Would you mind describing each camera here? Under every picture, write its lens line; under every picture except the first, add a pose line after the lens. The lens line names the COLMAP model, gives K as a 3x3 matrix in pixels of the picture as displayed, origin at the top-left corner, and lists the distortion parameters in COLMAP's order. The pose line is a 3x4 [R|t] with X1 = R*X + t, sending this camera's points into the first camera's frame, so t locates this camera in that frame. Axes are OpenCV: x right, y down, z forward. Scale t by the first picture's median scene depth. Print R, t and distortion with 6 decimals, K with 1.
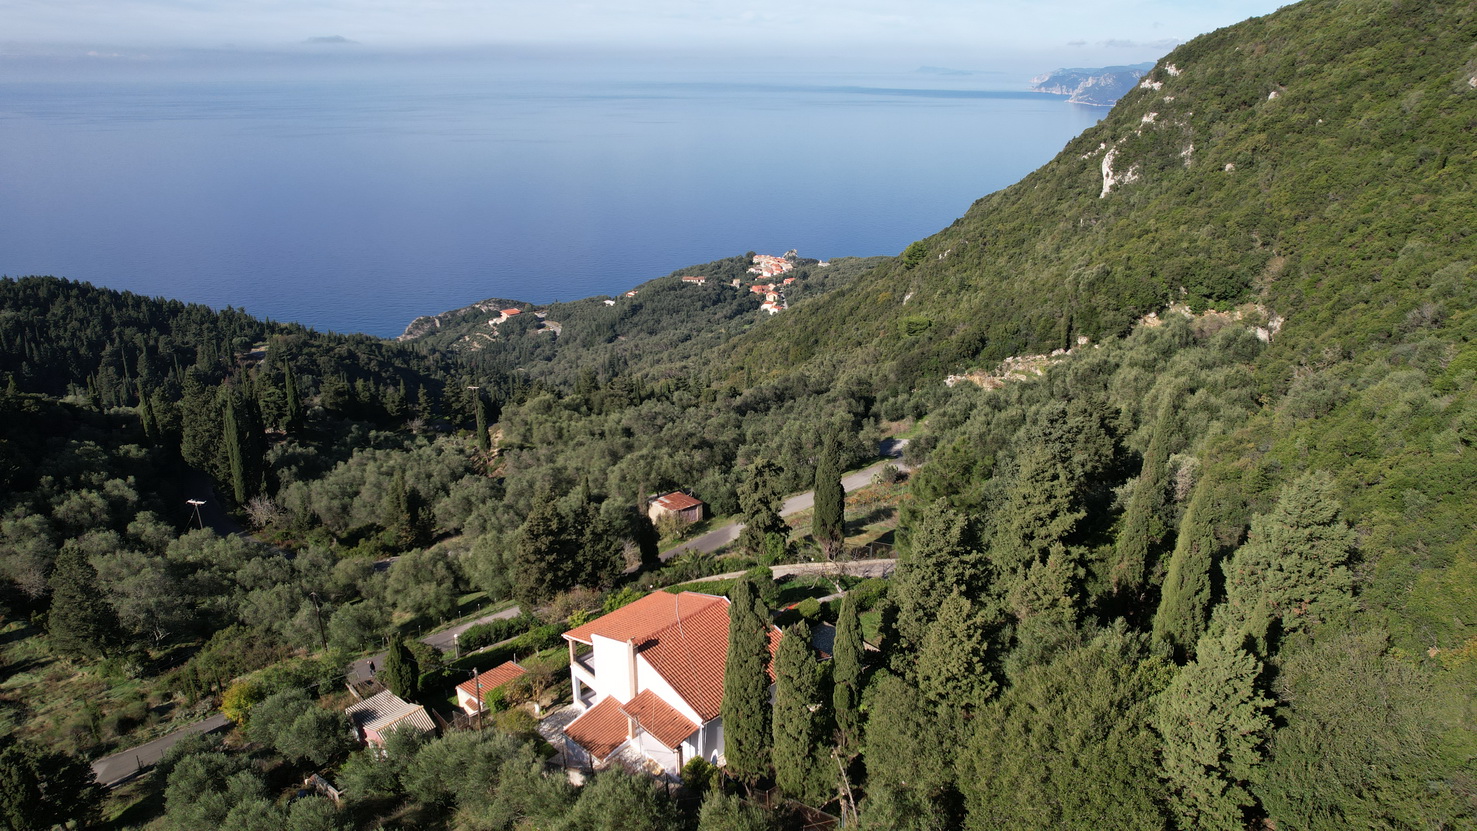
lens RADIAL K [[921.9, 0, 742.8], [0, 921.9, 427.0], [0, 0, 1]] dist [-0.053938, 0.029361]
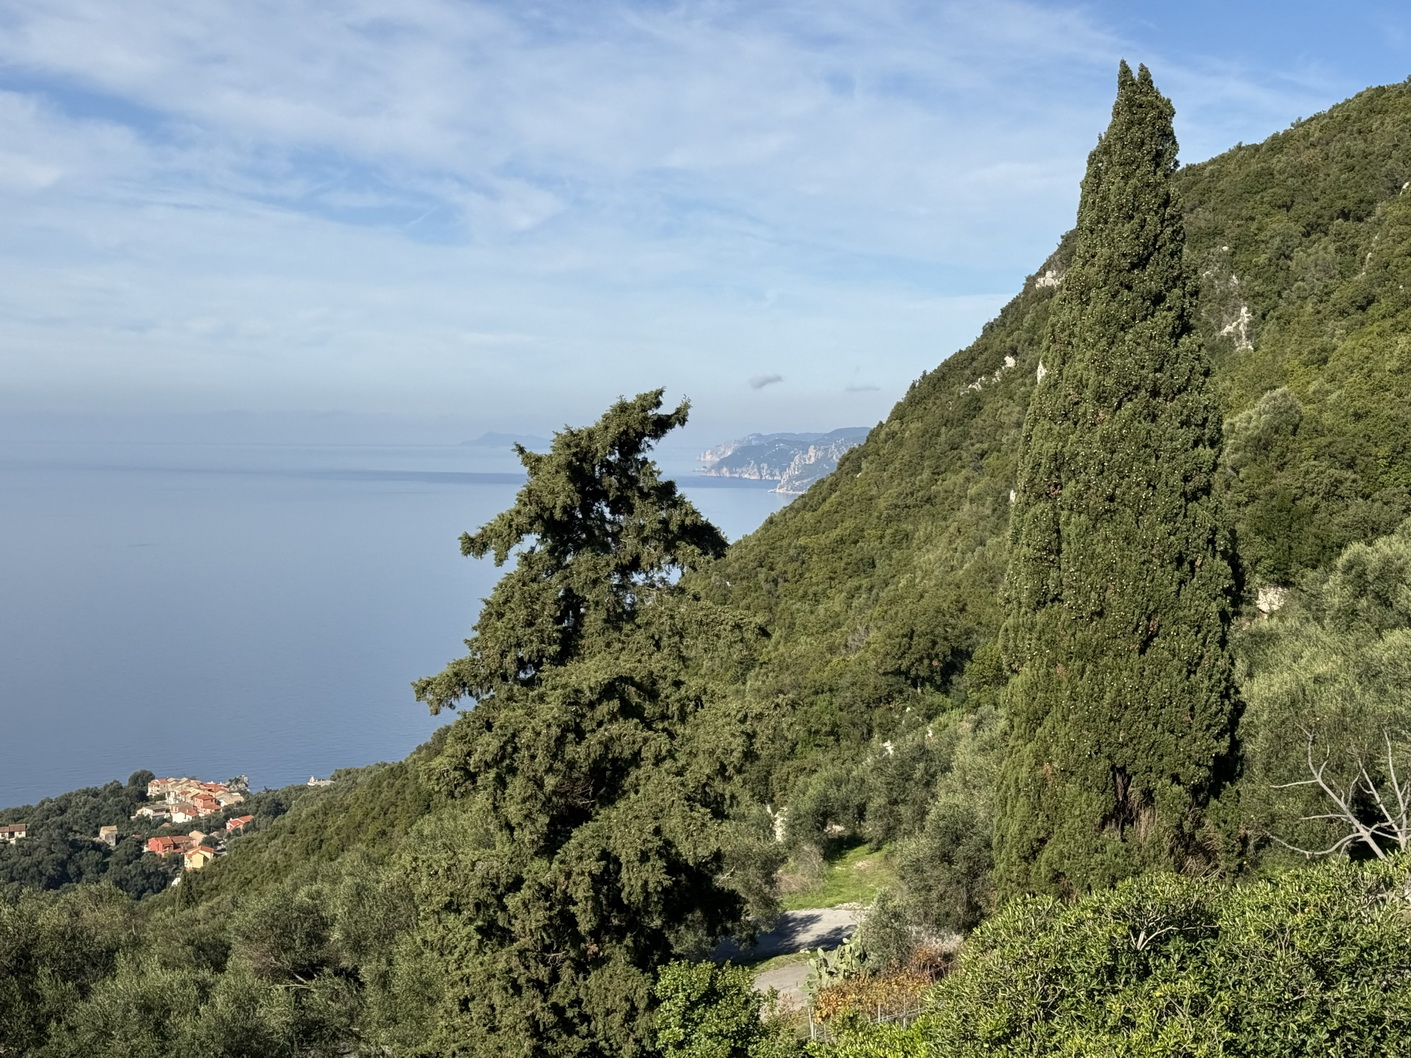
lens RADIAL K [[1990.8, 0, 700.4], [0, 1990.8, 534.6], [0, 0, 1]] dist [0.127019, 0.000000]
pose [[0.960074, -0.007835, 0.279636, -0.015455], [0.094328, 0.950133, -0.297235, 0.043434], [-0.263363, 0.311746, 0.912937, 0.214190]]
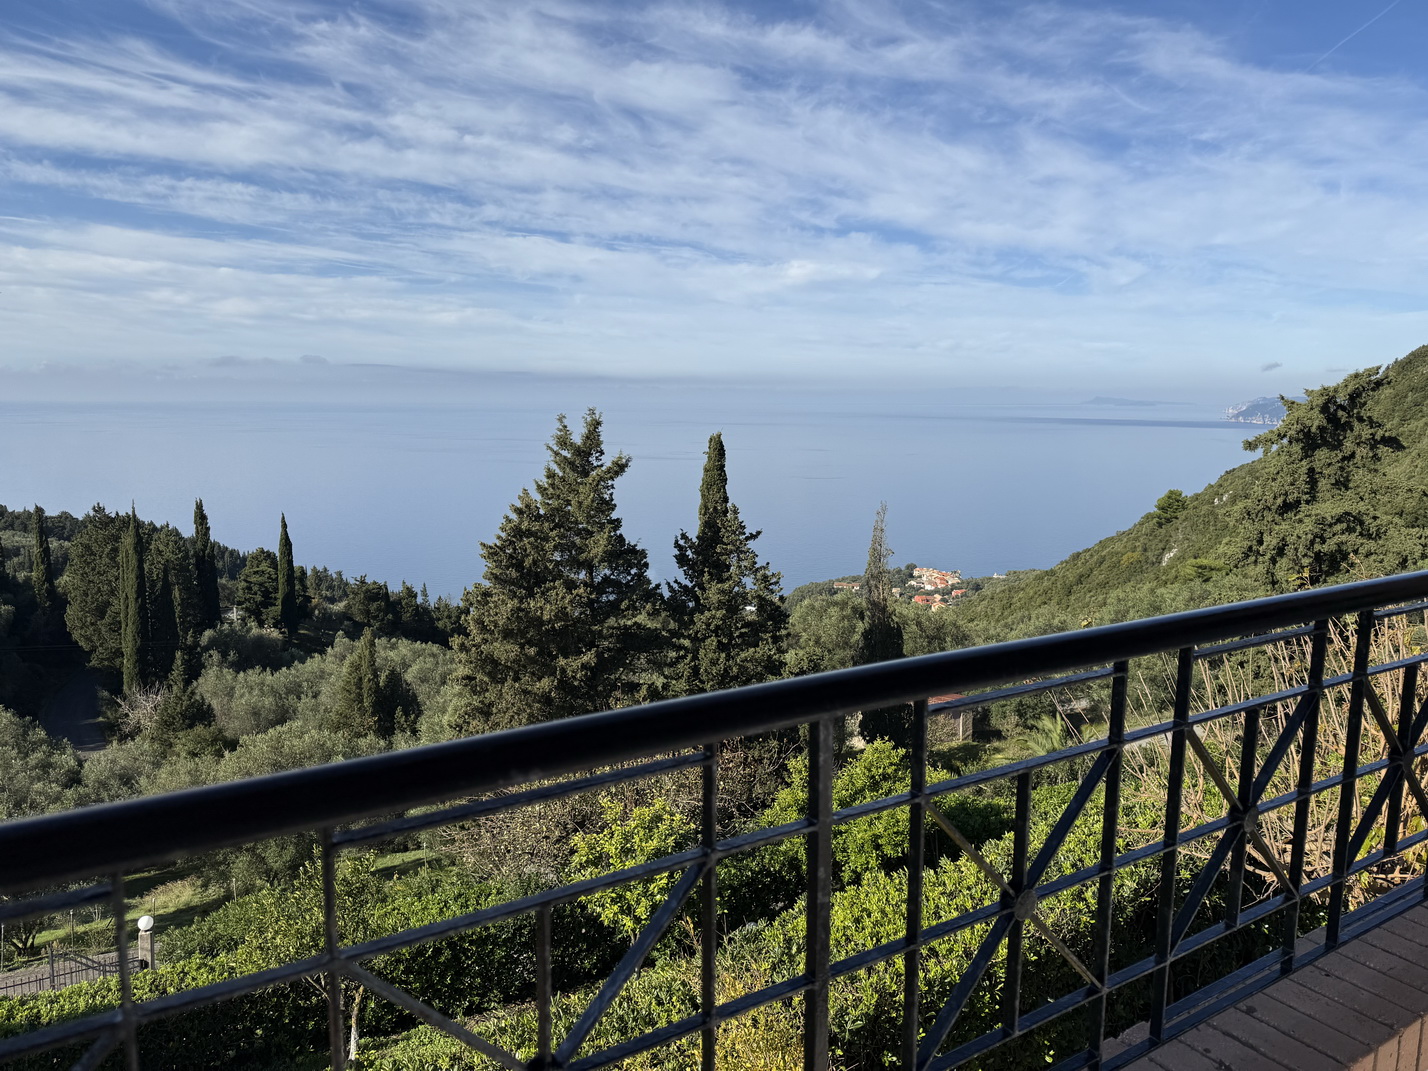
lens RADIAL K [[1005.8, 0, 713.5], [0, 1005.8, 512.9], [0, 0, 1]] dist [0.039754, -0.037871]
pose [[0.983574, 0.026831, -0.178502, -0.033238], [-0.070338, 0.967694, -0.242118, 0.048569], [0.166240, 0.250696, 0.953685, 0.202926]]
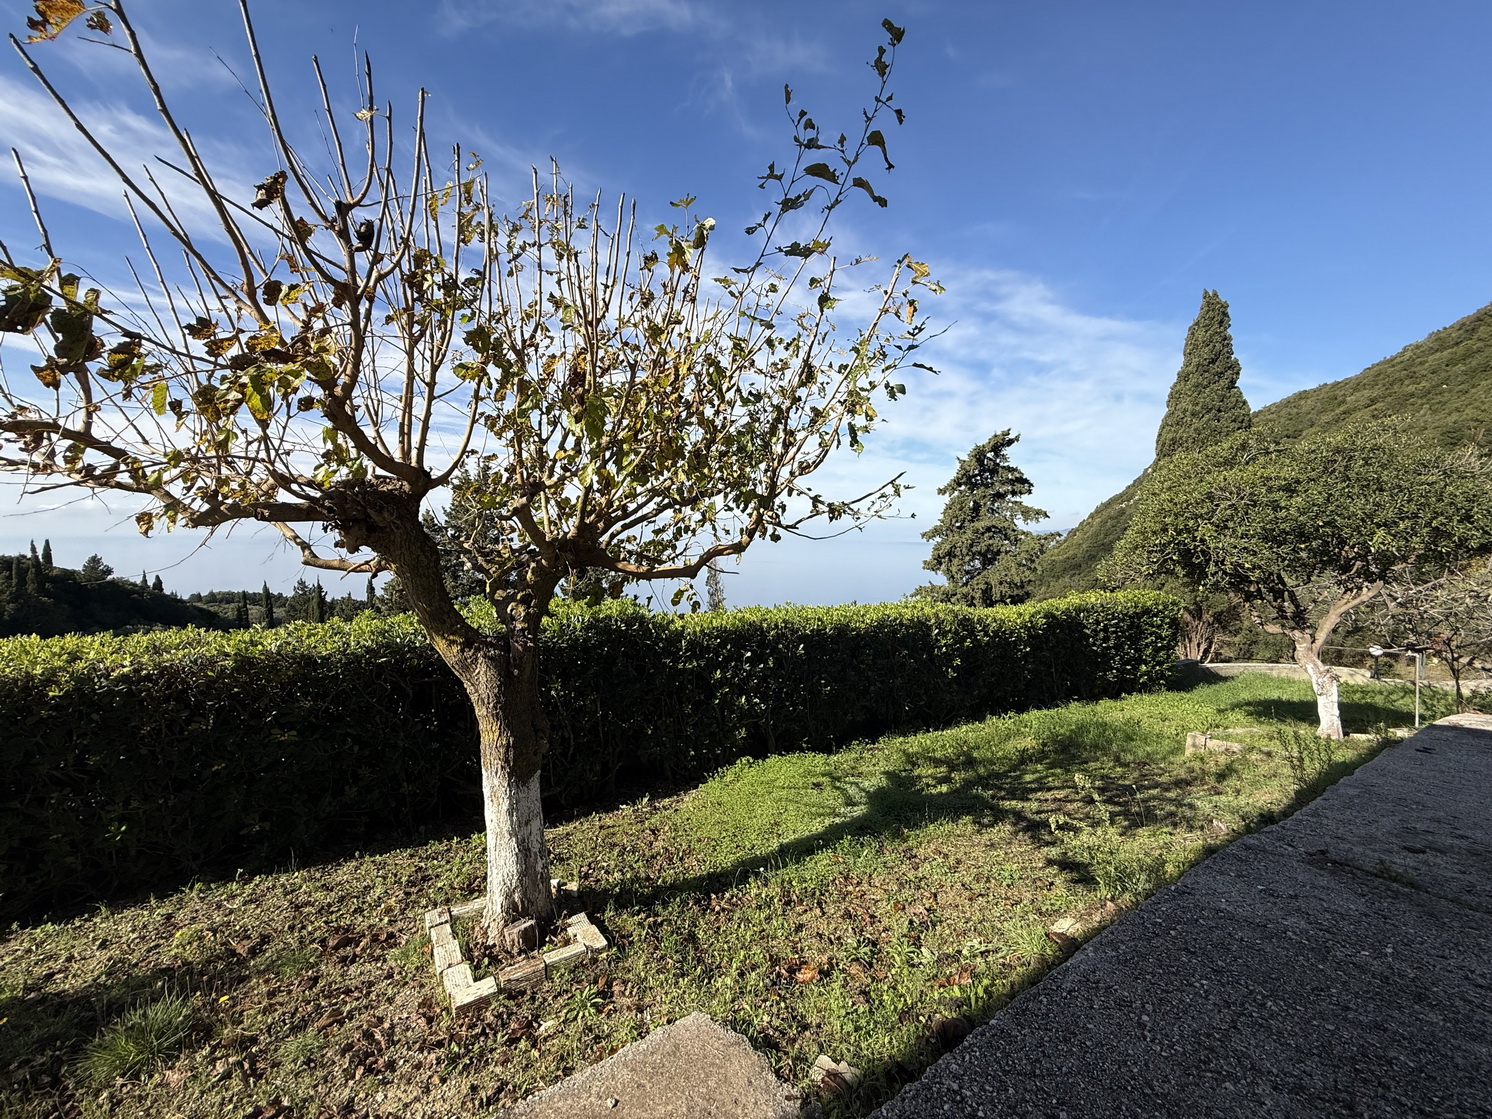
lens RADIAL K [[593.8, 0, 744.3], [0, 593.8, 558.3], [0, 0, 1]] dist [0.001168, -0.000263]
pose [[0.989541, 0.009765, -0.143921, -0.015216], [-0.054324, 0.949481, -0.309086, 0.052425], [0.133632, 0.313672, 0.940081, 0.221431]]
